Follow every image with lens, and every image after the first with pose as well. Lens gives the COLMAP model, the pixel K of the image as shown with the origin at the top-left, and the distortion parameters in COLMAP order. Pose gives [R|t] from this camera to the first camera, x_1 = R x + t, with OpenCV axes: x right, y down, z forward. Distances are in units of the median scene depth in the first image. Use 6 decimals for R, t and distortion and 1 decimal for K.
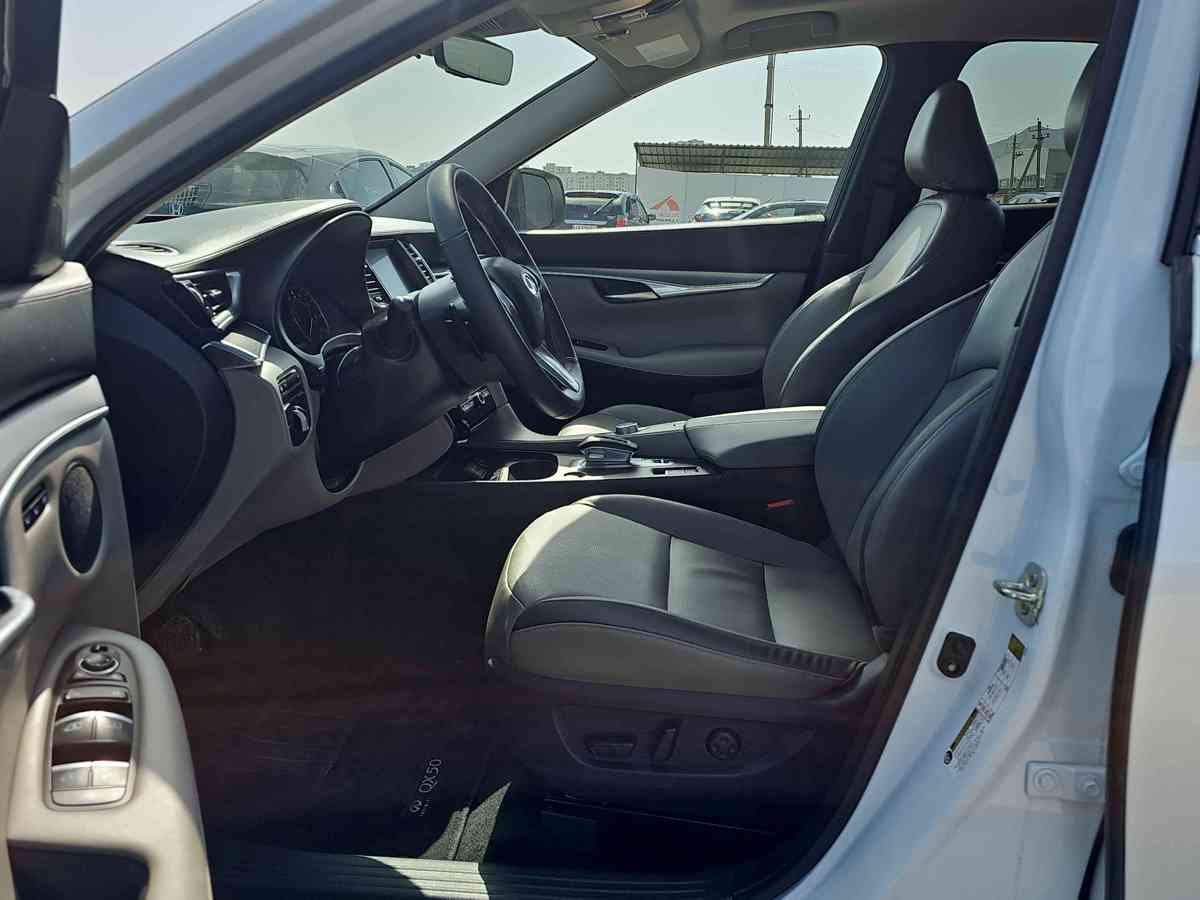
lens RADIAL K [[1004.8, 0, 558.1], [0, 1004.8, 448.1], [0, 0, 1]] dist [0.115270, -0.134474]
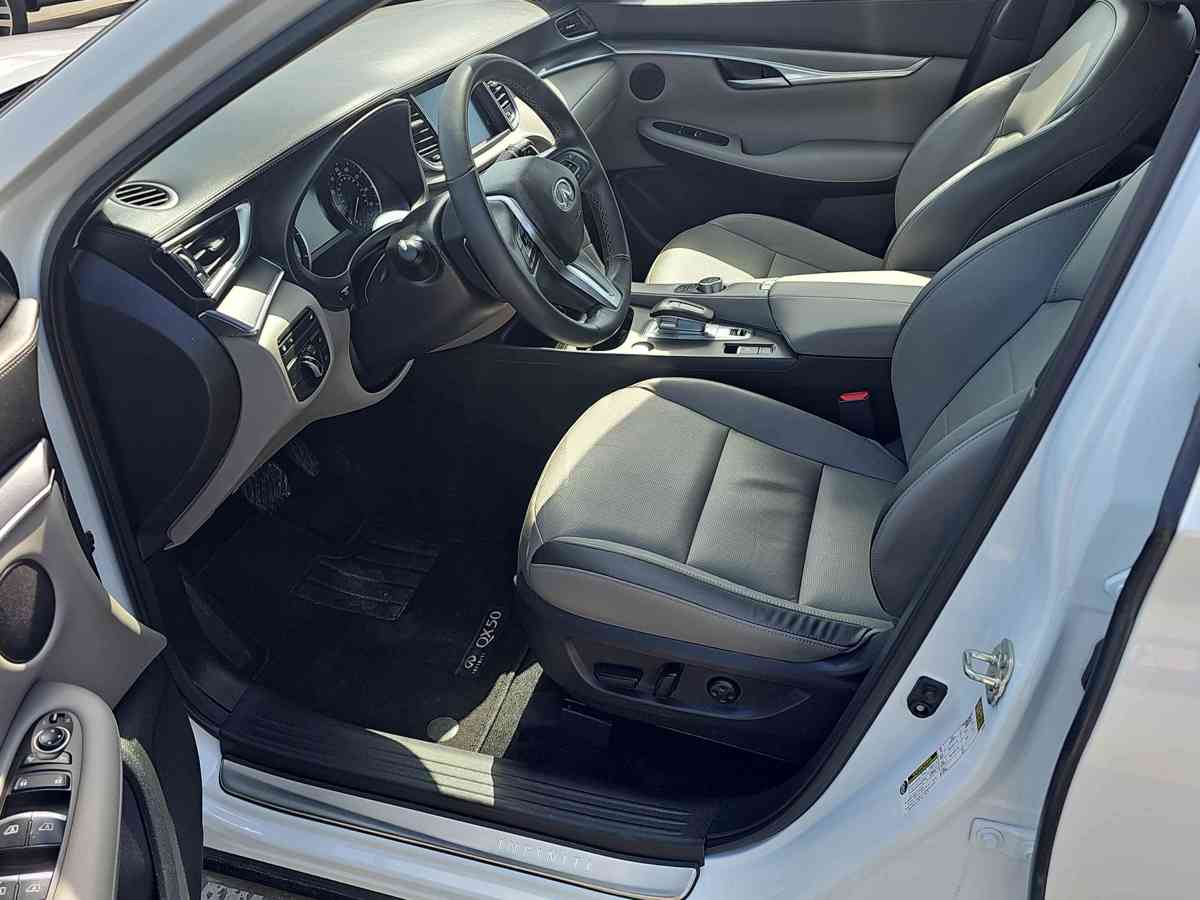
lens RADIAL K [[1005.5, 0, 572.8], [0, 1005.5, 448.4], [0, 0, 1]] dist [0.103332, -0.127054]
pose [[0.984709, 0.066478, -0.161021, 0.145910], [-0.012145, 0.948272, 0.317225, -0.241755], [0.173781, -0.310419, 0.934580, 0.077033]]
